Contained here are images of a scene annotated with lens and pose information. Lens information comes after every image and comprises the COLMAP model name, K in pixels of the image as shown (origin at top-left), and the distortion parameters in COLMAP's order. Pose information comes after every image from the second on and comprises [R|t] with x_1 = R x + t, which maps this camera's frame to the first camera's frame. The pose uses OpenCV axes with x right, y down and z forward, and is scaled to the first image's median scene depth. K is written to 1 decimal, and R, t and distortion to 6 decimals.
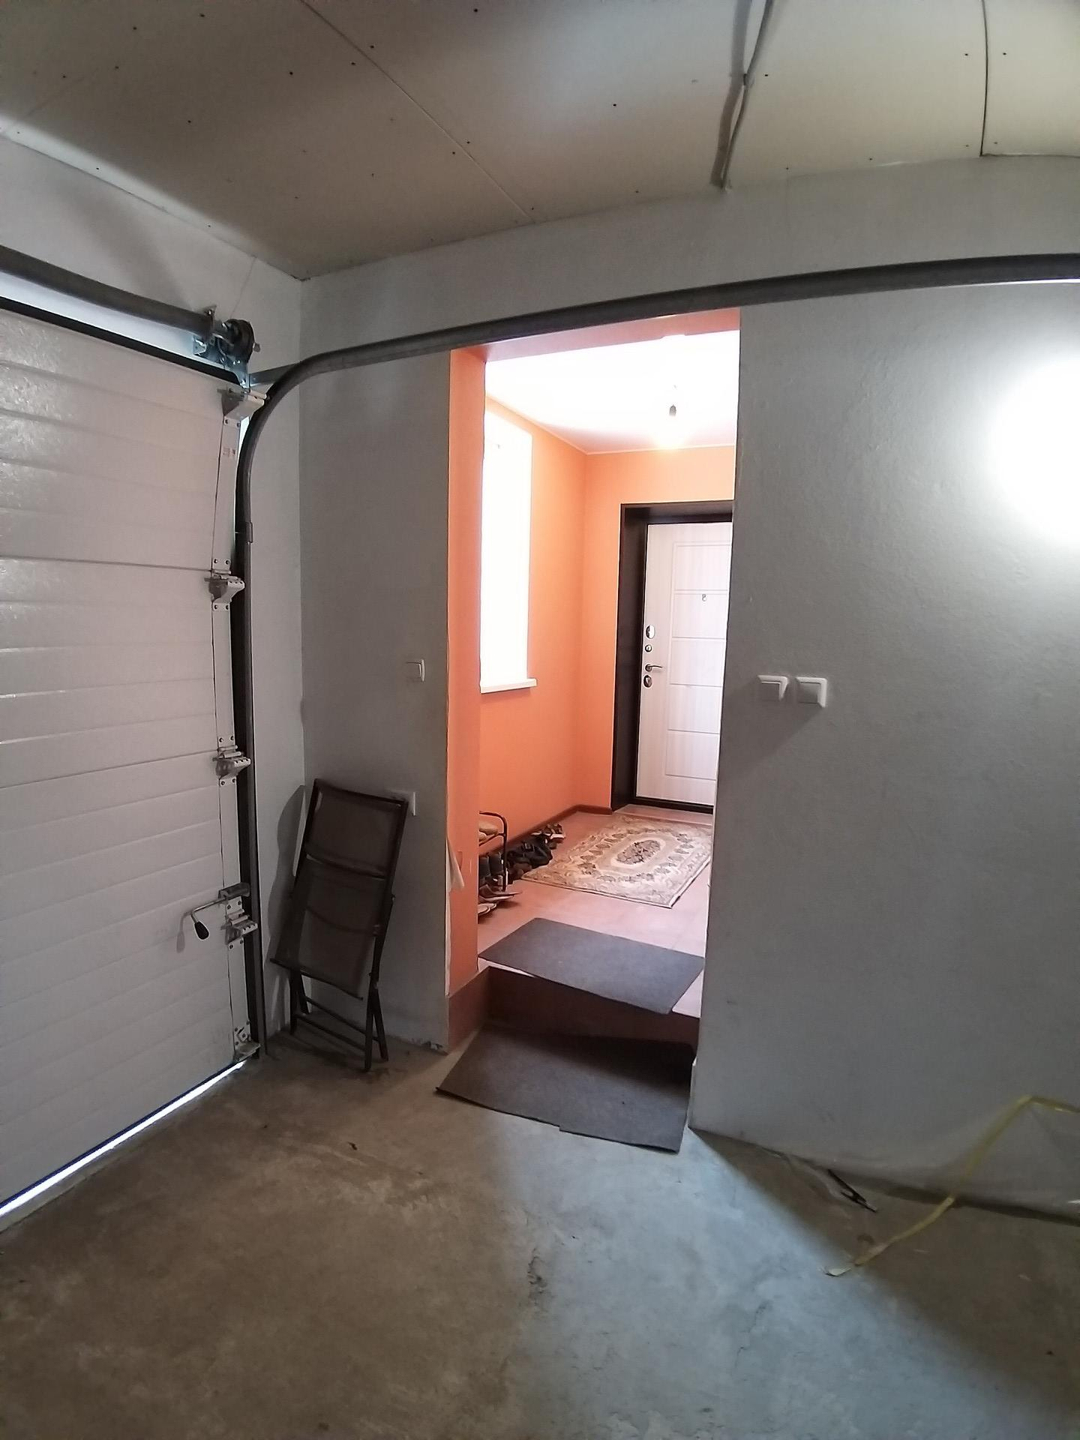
lens RADIAL K [[758.7, 0, 540.0], [0, 758.7, 720.0], [0, 0, 1]] dist [-0.098500, -0.000199]
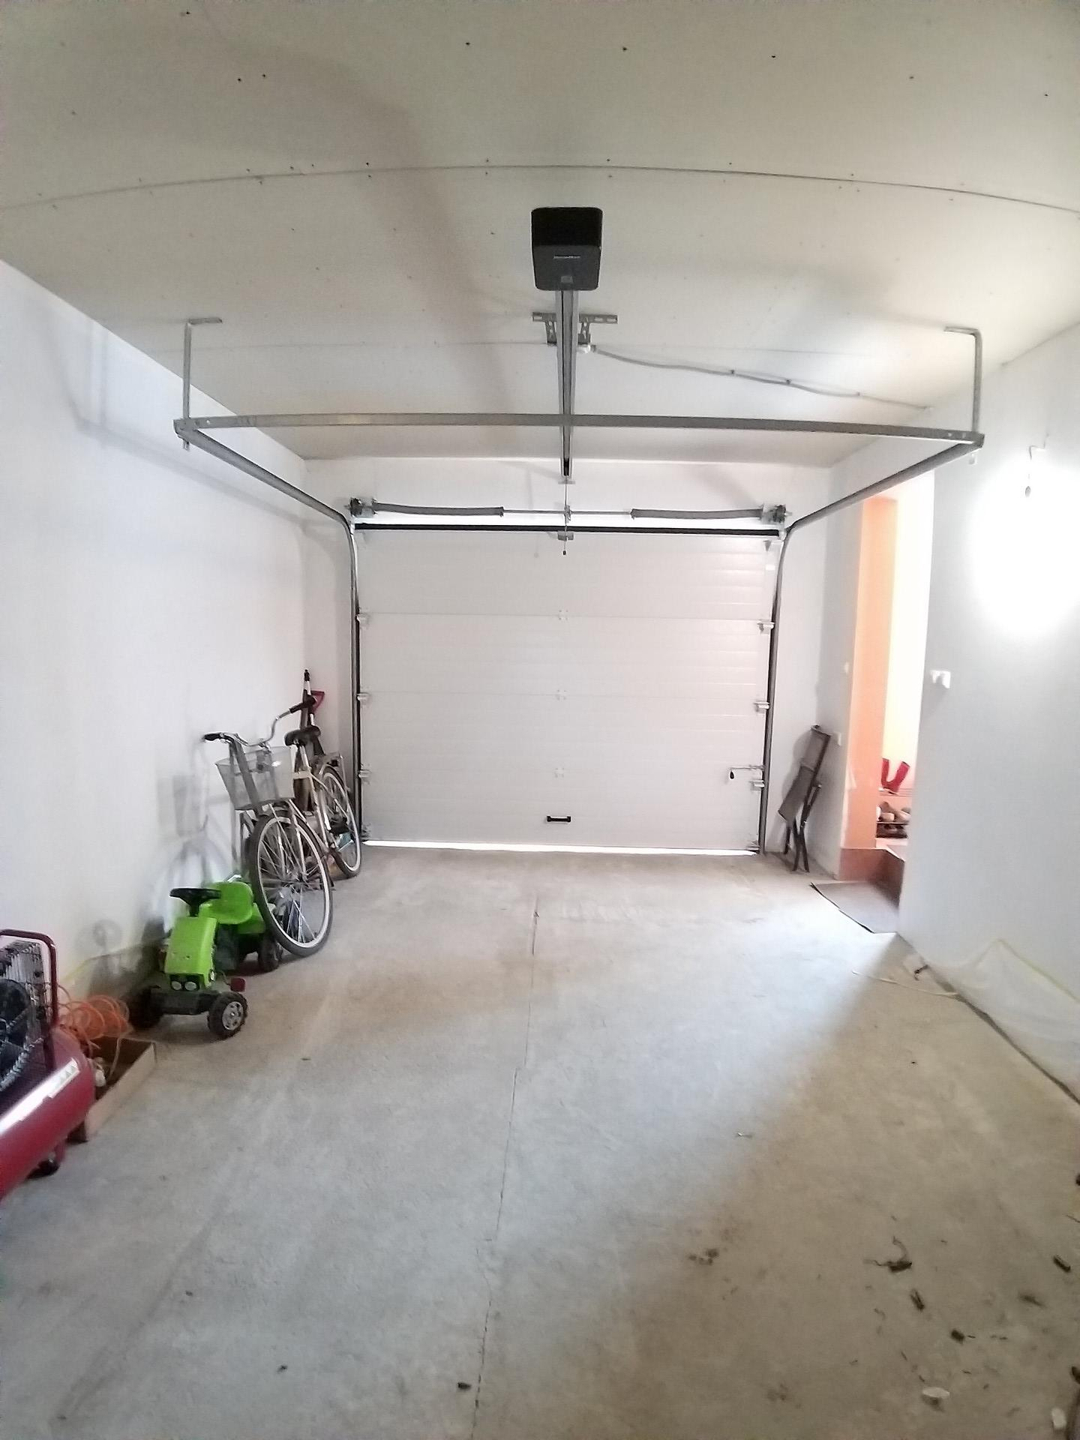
lens RADIAL K [[758.7, 0, 540.0], [0, 758.7, 720.0], [0, 0, 1]] dist [-0.098500, -0.000199]
pose [[0.409689, 0.085395, -0.908220, 1.363656], [-0.123721, 0.991611, 0.037427, 0.095580], [0.903797, 0.097033, 0.416817, -0.517554]]
